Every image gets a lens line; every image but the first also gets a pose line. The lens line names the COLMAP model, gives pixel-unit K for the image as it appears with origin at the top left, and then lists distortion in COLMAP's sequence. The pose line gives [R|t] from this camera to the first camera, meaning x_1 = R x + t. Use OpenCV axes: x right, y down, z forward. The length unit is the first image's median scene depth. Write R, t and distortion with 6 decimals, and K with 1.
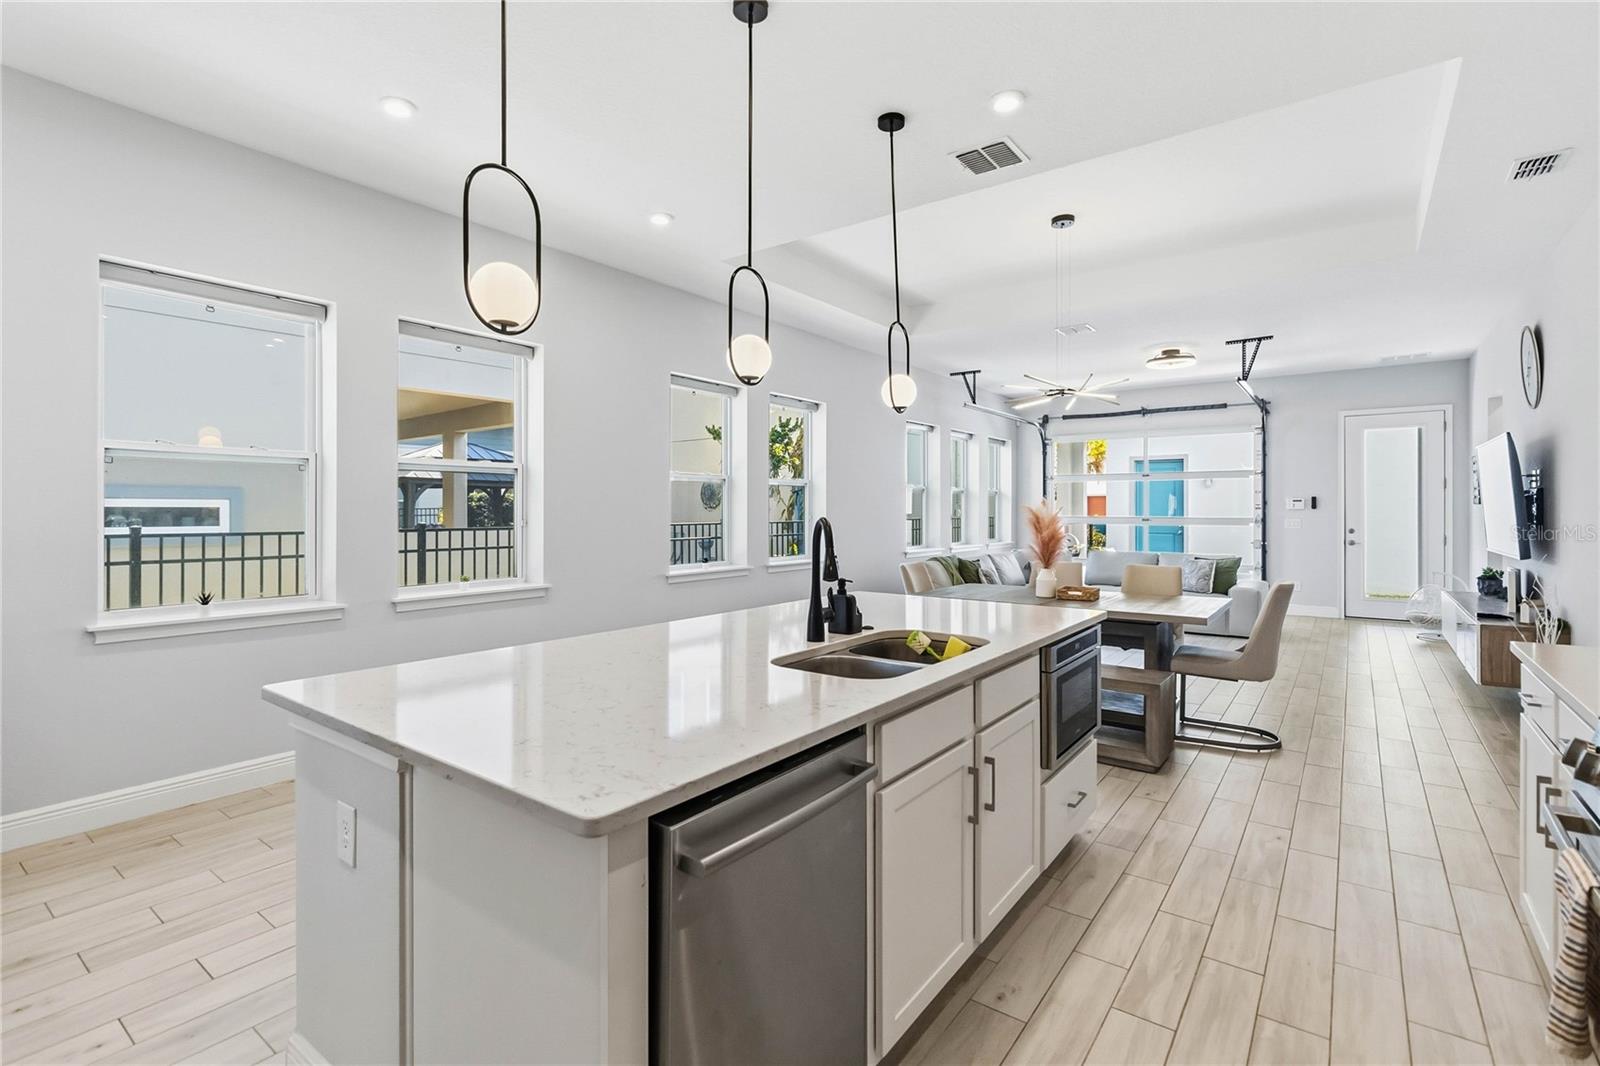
lens RADIAL K [[738.5, 0, 802.2], [0, 738.5, 511.9], [0, 0, 1]] dist [-0.000419, -0.000160]
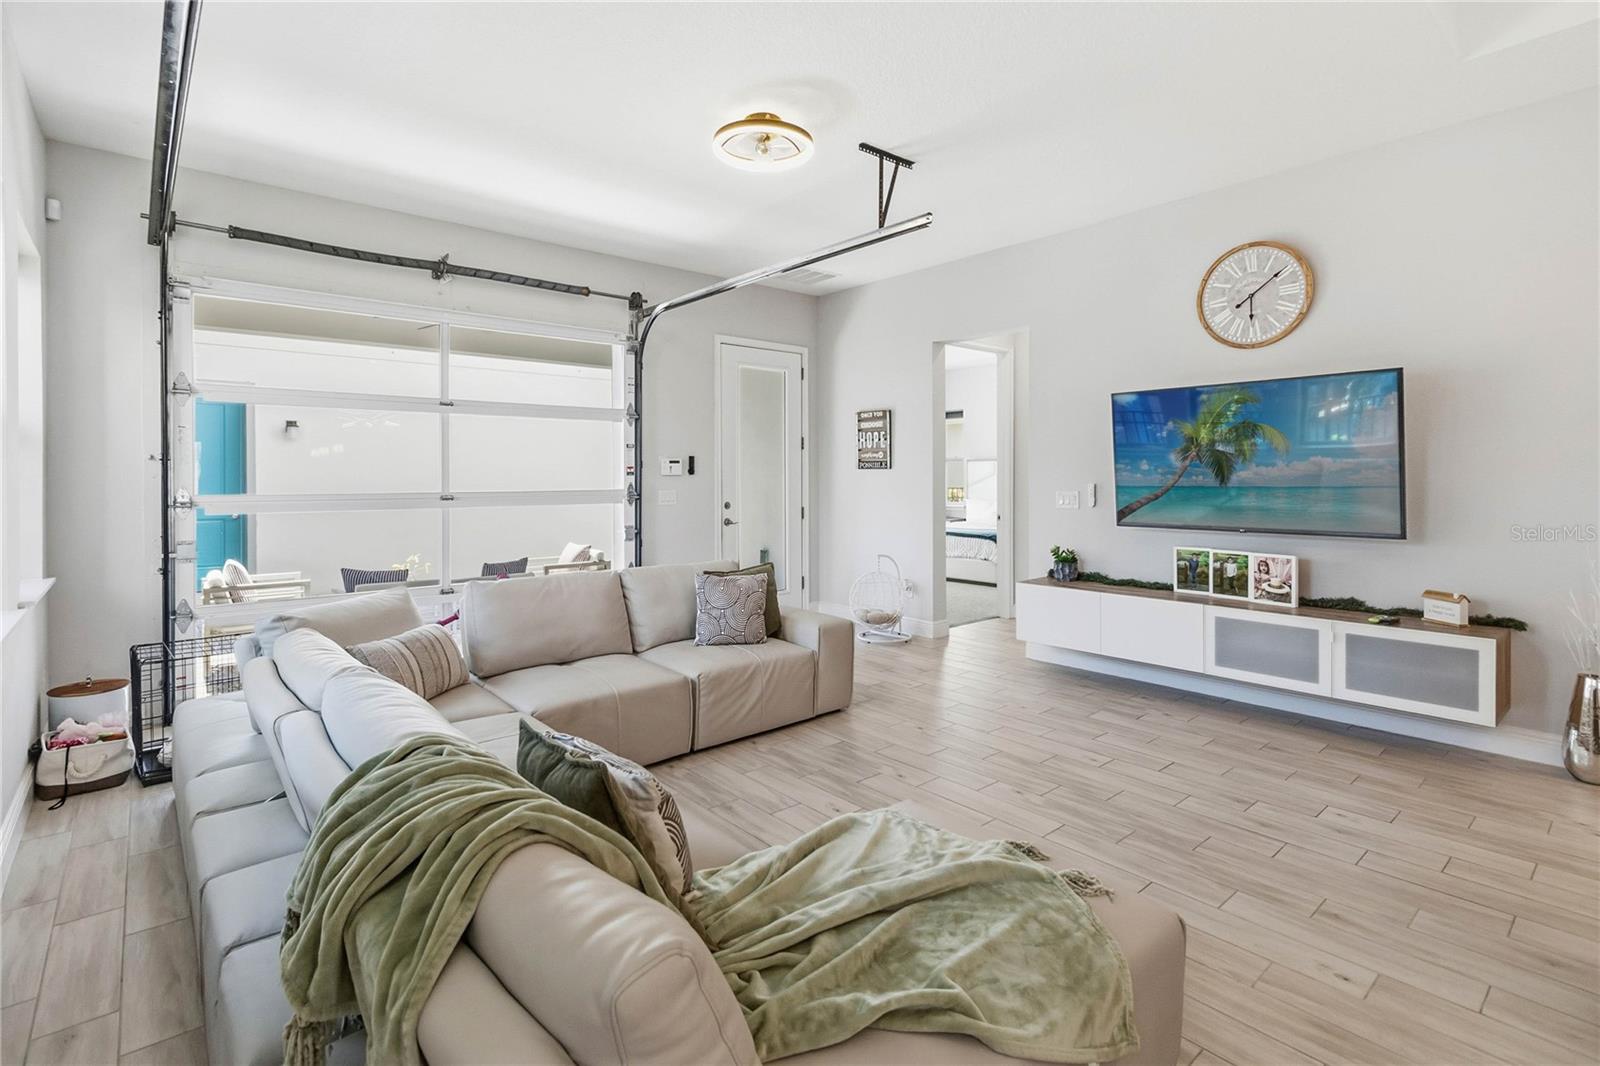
lens RADIAL K [[757.7, 0, 800.1], [0, 757.7, 480.6], [0, 0, 1]] dist [-0.002661, -0.000280]
pose [[0.217536, -0.006193, 0.976033, 0.044565], [0.005835, 0.999970, 0.005044, -0.001447], [-0.976035, 0.004598, 0.217566, 0.736641]]
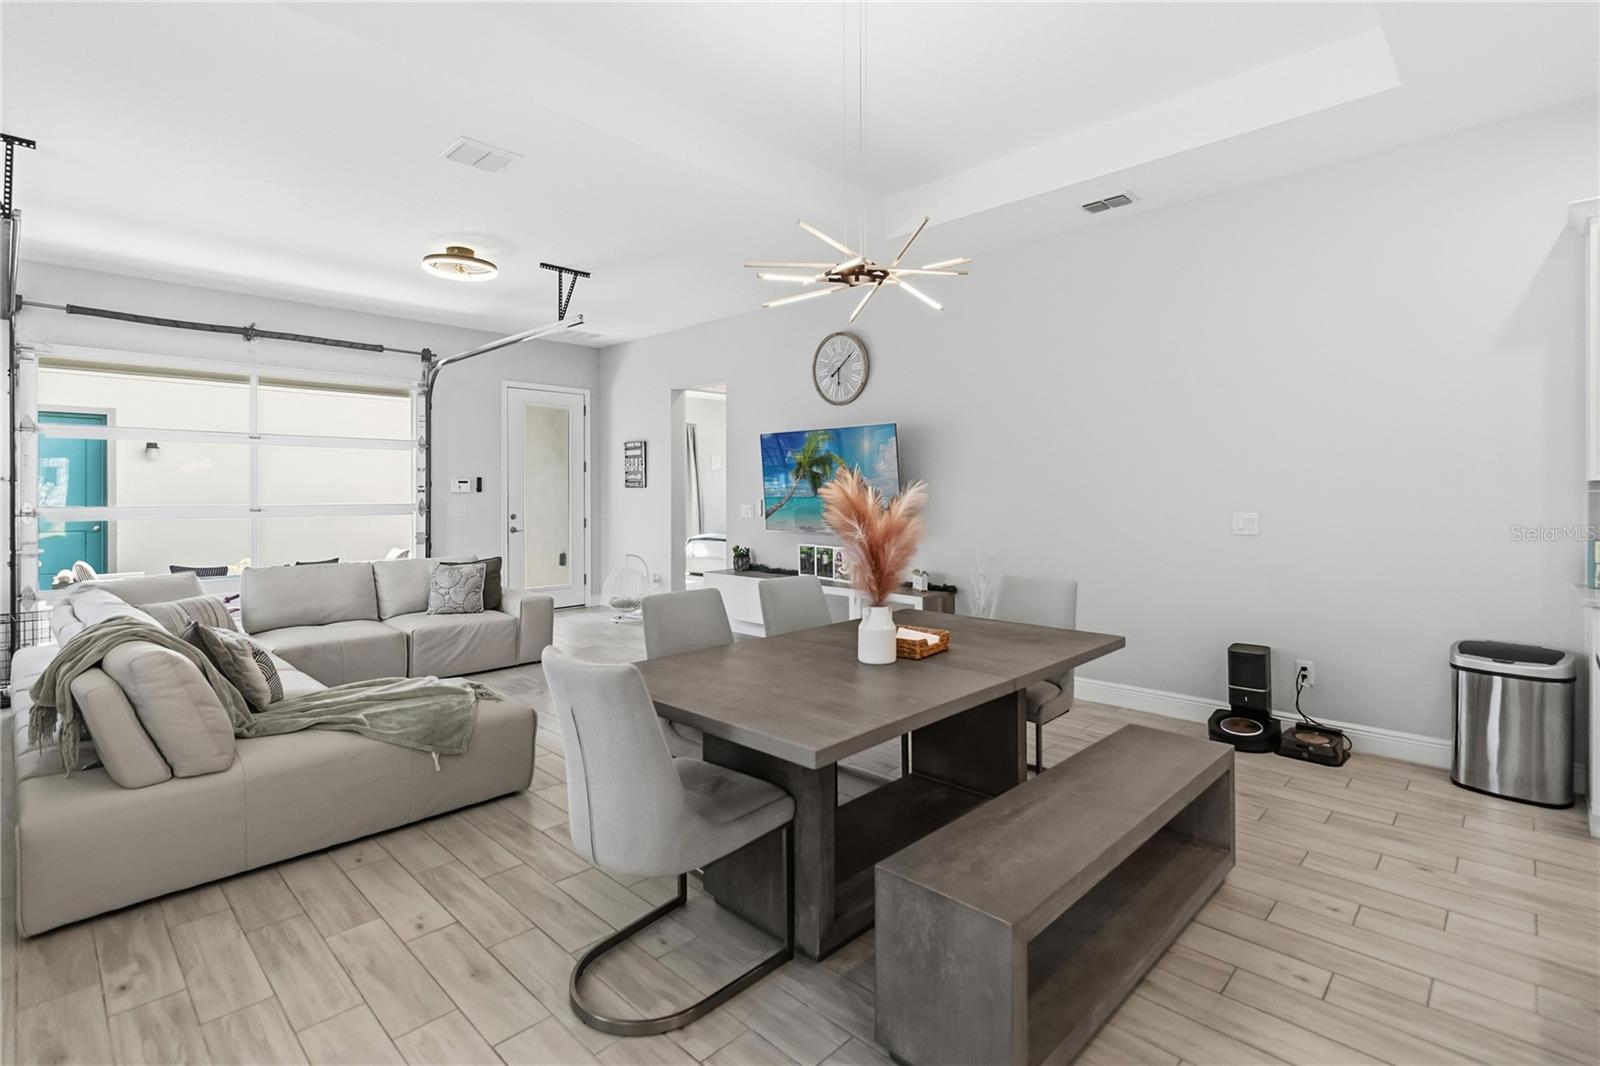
lens RADIAL K [[748.0, 0, 802.3], [0, 748.0, 495.0], [0, 0, 1]] dist [-0.001183, -0.000331]
pose [[0.123548, -0.003406, 0.992333, -0.102475], [0.004346, 0.999986, 0.002891, -0.001417], [-0.992329, 0.003956, 0.123561, 0.517780]]
